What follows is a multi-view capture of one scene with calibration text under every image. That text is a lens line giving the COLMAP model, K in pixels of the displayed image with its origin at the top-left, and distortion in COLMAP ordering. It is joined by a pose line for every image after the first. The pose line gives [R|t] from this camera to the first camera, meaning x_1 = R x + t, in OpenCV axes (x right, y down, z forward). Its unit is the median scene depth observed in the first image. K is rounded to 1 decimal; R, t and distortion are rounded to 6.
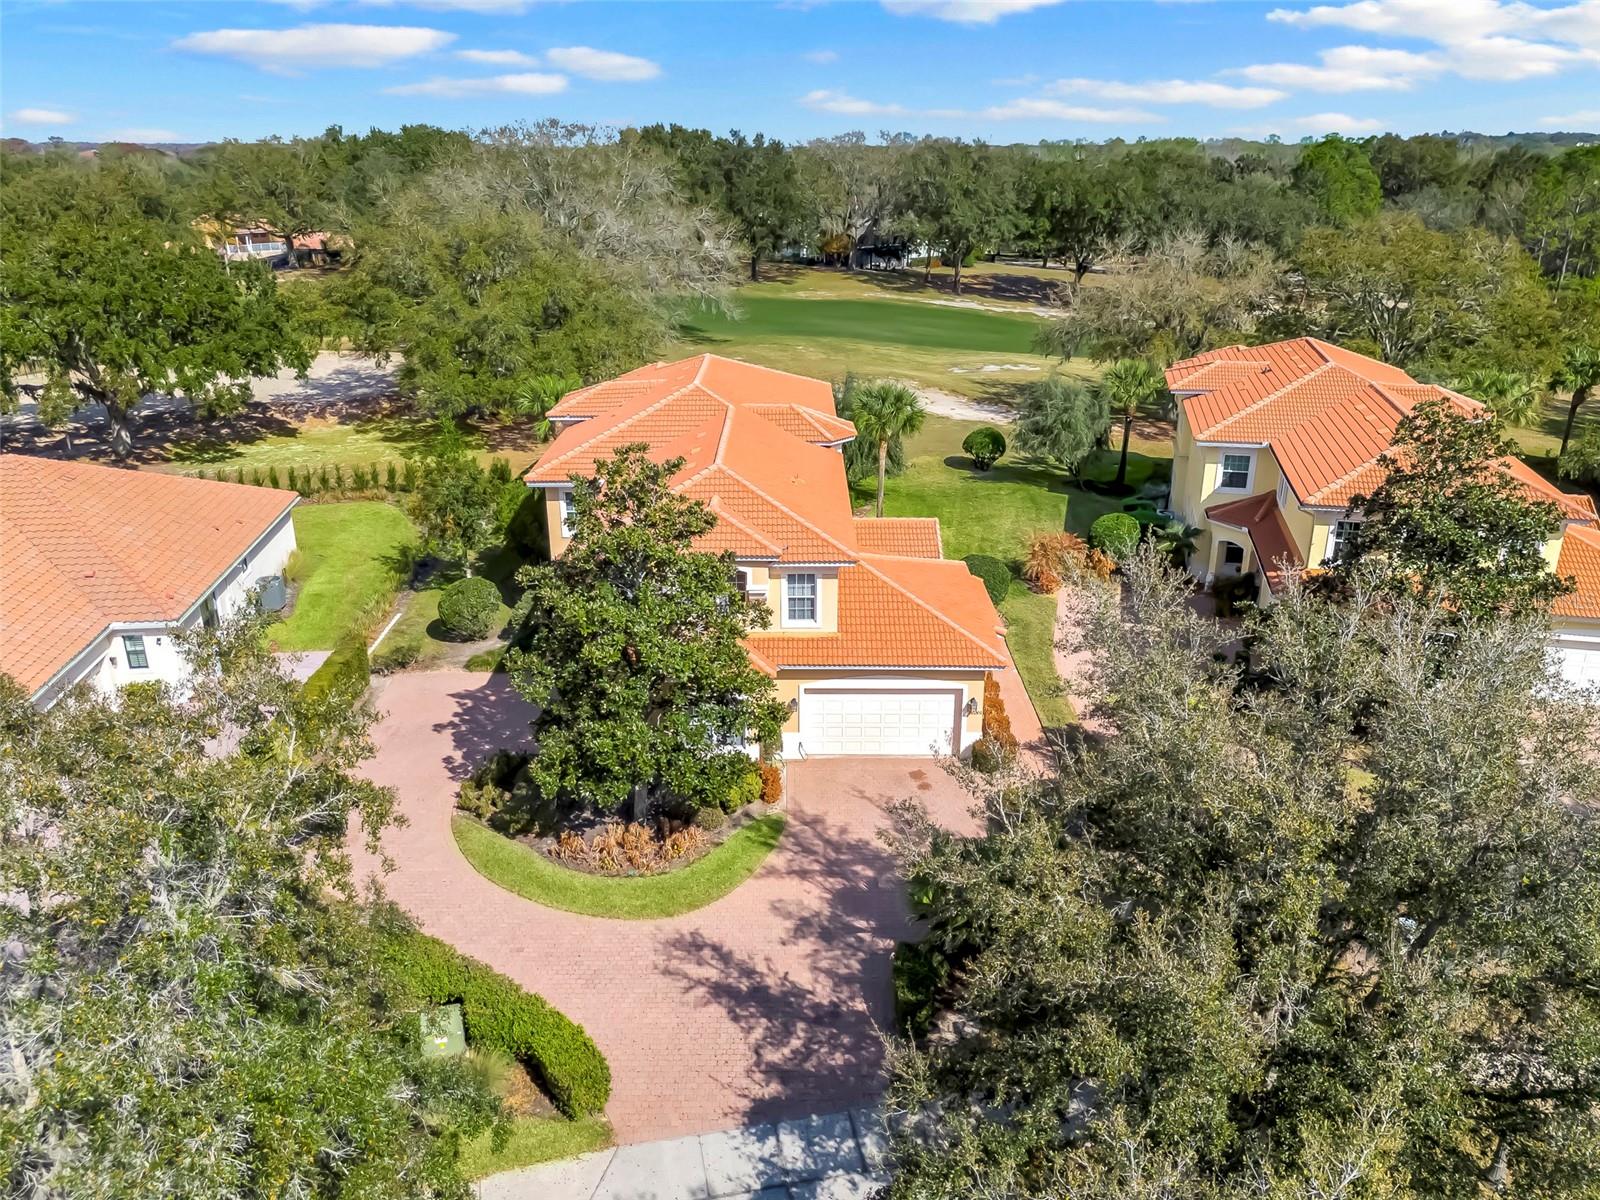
lens RADIAL K [[1213.8, 0, 800.0], [0, 1213.8, 600.0], [0, 0, 1]] dist [-0.001587, -0.001570]
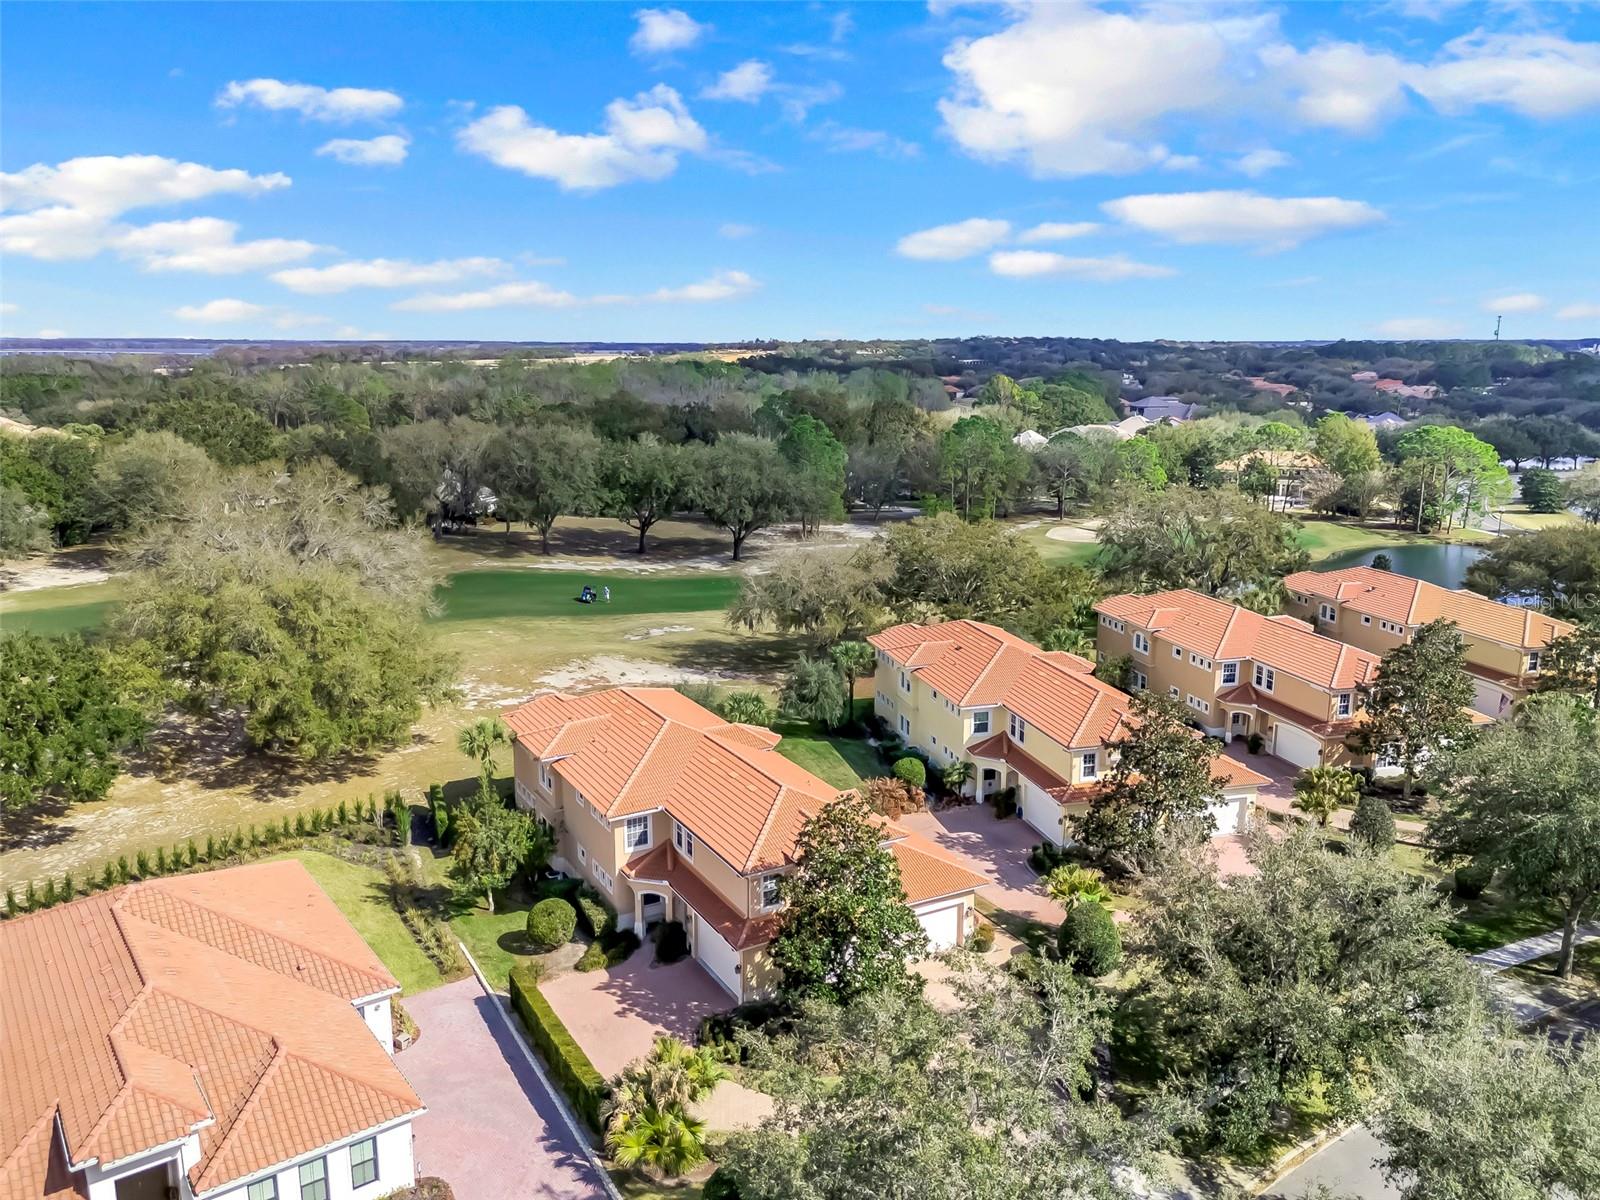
lens RADIAL K [[1195.6, 0, 800.0], [0, 1195.6, 600.0], [0, 0, 1]] dist [0.033656, -0.001046]
pose [[0.868239, -0.106540, 0.484572, -0.585309], [0.172790, 0.980460, -0.094032, -0.156198], [-0.465085, 0.165371, 0.869683, -0.275597]]
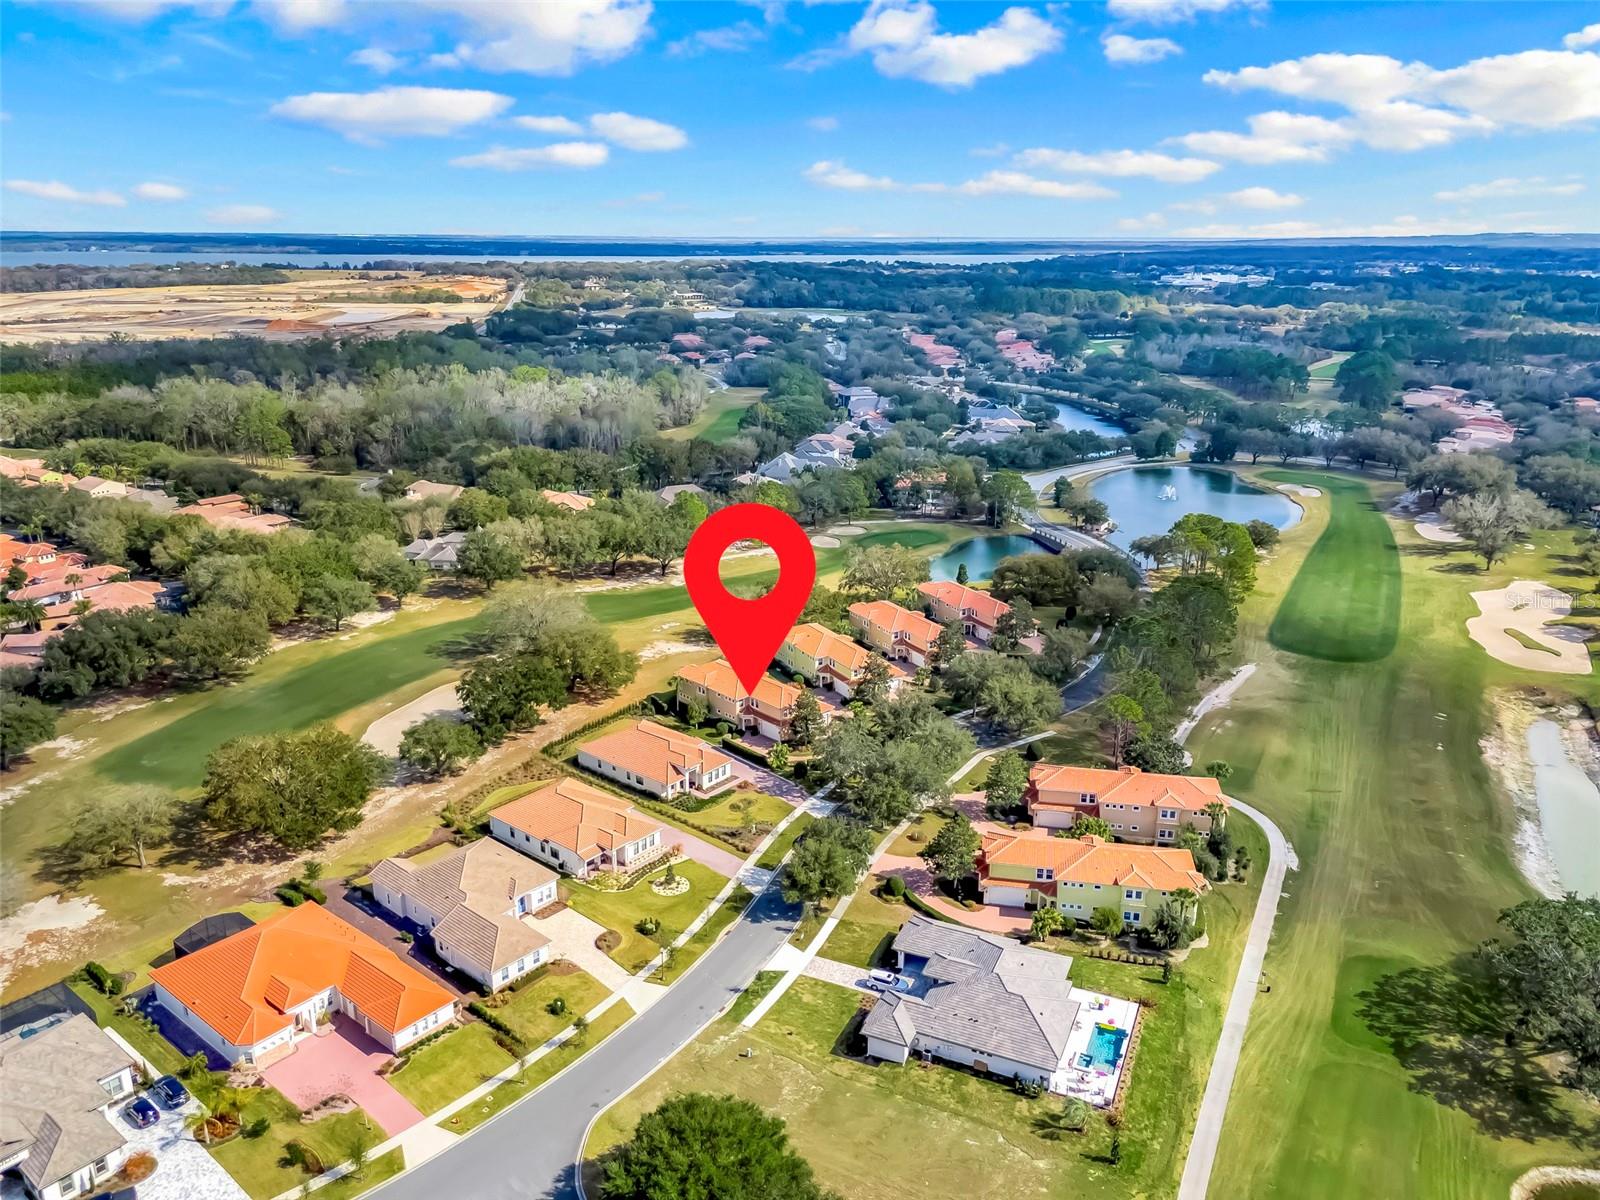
lens RADIAL K [[1195.6, 0, 800.0], [0, 1195.6, 600.0], [0, 0, 1]] dist [0.033656, -0.001046]
pose [[0.720987, -0.205067, 0.661911, -2.881414], [0.235149, 0.970932, 0.044668, -0.588718], [-0.651830, 0.123443, 0.748251, -2.633812]]
